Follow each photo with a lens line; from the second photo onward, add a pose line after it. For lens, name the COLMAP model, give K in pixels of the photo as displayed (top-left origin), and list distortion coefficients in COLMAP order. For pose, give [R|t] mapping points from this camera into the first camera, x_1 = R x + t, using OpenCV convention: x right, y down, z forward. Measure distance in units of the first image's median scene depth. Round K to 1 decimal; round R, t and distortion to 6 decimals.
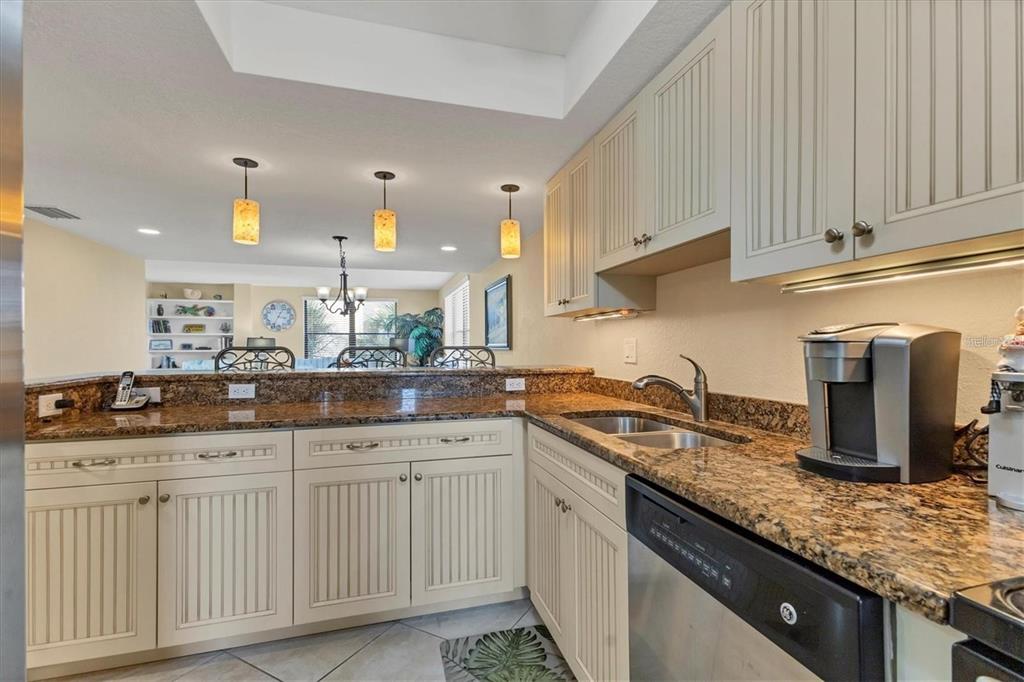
lens RADIAL K [[454.3, 0, 508.4], [0, 454.3, 344.7], [0, 0, 1]] dist [0.019148, -0.003884]
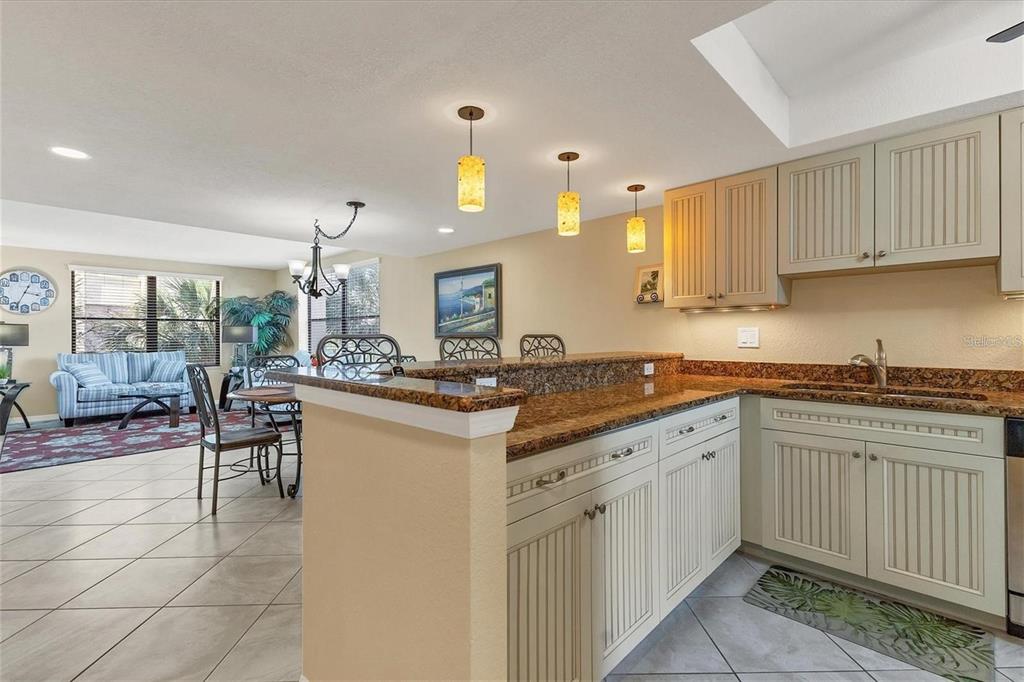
lens RADIAL K [[454.3, 0, 504.3], [0, 454.3, 334.3], [0, 0, 1]] dist [0.019148, -0.003884]
pose [[0.867926, 0.002819, 0.496686, -0.246256], [-0.000915, 0.999991, -0.004076, 0.002489], [-0.496693, 0.003083, 0.867921, 0.065466]]
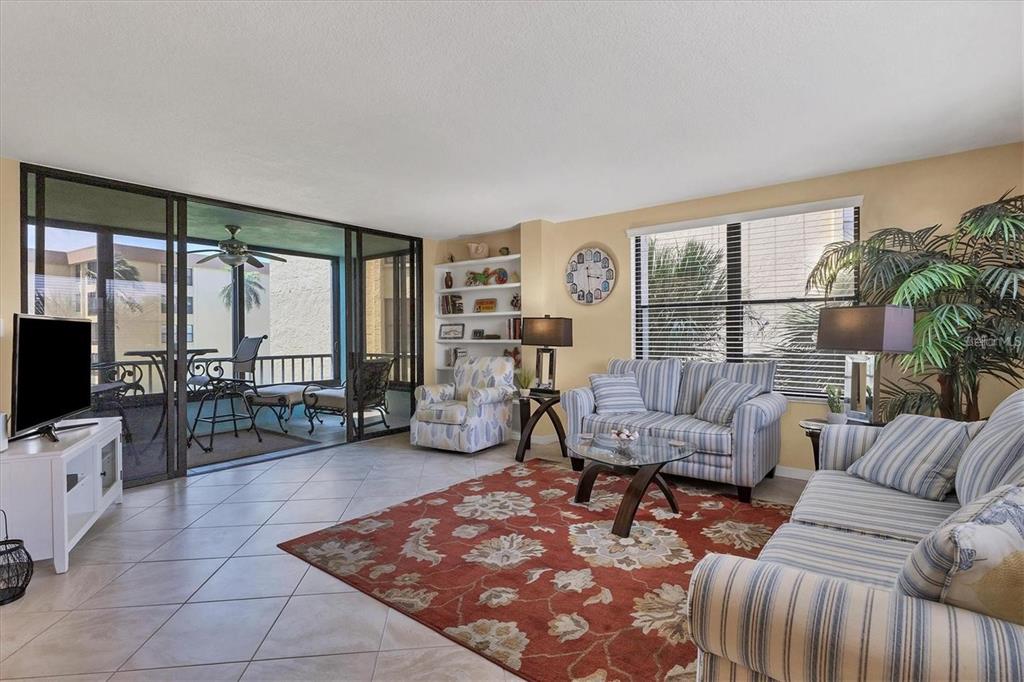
lens RADIAL K [[495.9, 0, 515.1], [0, 495.9, 346.1], [0, 0, 1]] dist [-0.001630, 0.000832]
pose [[0.576293, 0.022585, -0.816931, -0.101129], [0.006531, 0.999459, 0.032238, -0.001053], [0.817217, -0.023914, 0.575834, 0.655357]]
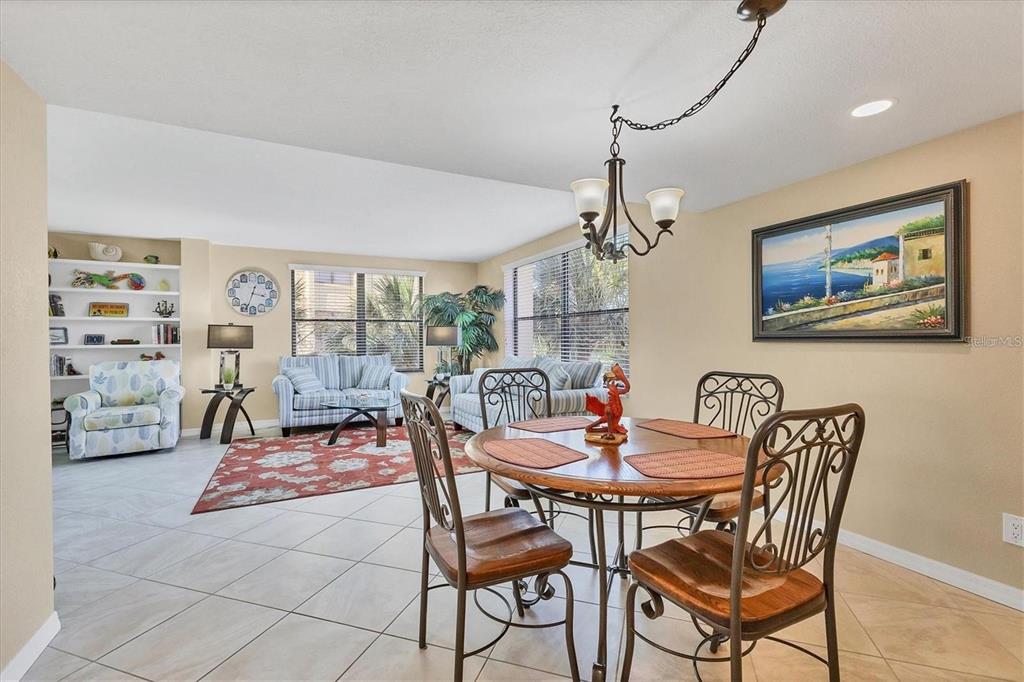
lens RADIAL K [[454.3, 0, 507.5], [0, 454.3, 338.0], [0, 0, 1]] dist [0.019148, -0.003884]
pose [[0.985937, -0.000458, 0.167119, -0.273160], [0.000484, 1.000000, -0.000119, 0.002917], [-0.167119, 0.000198, 0.985937, 0.317668]]
